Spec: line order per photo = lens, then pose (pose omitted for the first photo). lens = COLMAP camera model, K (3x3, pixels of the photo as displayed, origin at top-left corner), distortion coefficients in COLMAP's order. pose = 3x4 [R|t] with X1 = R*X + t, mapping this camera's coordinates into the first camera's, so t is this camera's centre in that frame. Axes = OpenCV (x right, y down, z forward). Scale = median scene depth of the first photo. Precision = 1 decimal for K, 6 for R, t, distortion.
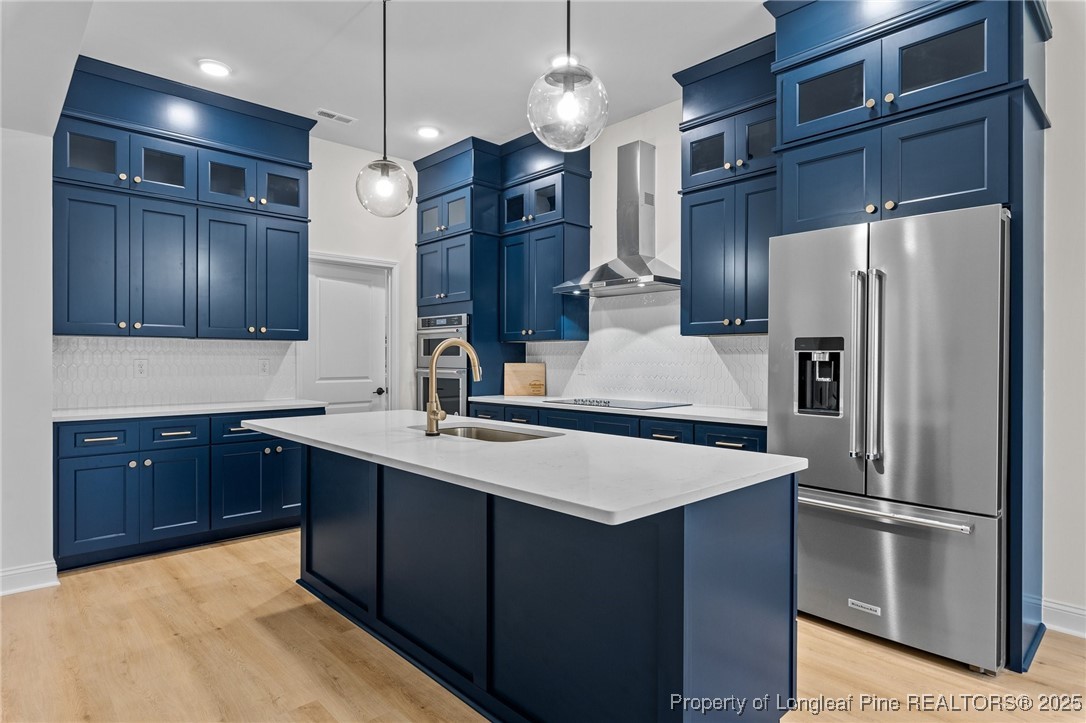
lens RADIAL K [[589.8, 0, 519.5], [0, 589.8, 361.1], [0, 0, 1]] dist [0.006460, -0.000821]
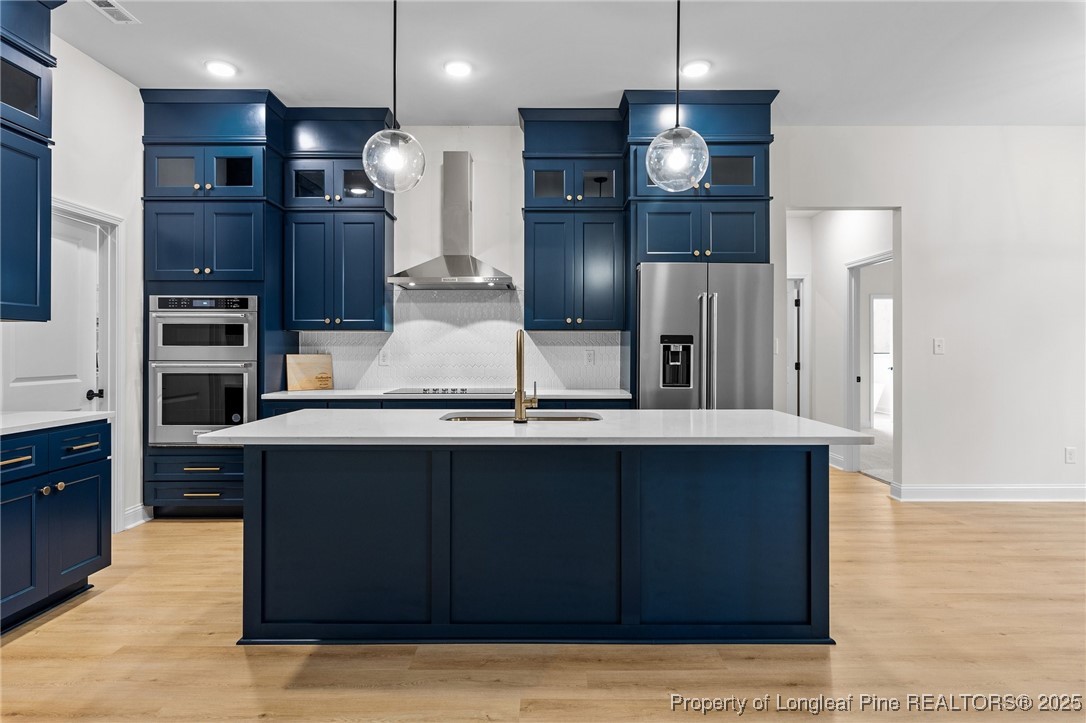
lens RADIAL K [[589.8, 0, 527.9], [0, 589.8, 352.4], [0, 0, 1]] dist [0.006460, -0.000821]
pose [[0.683822, -0.003521, 0.729640, -0.474385], [0.002767, 0.999994, 0.002232, -0.000696], [-0.729644, 0.000493, 0.683827, 0.146952]]
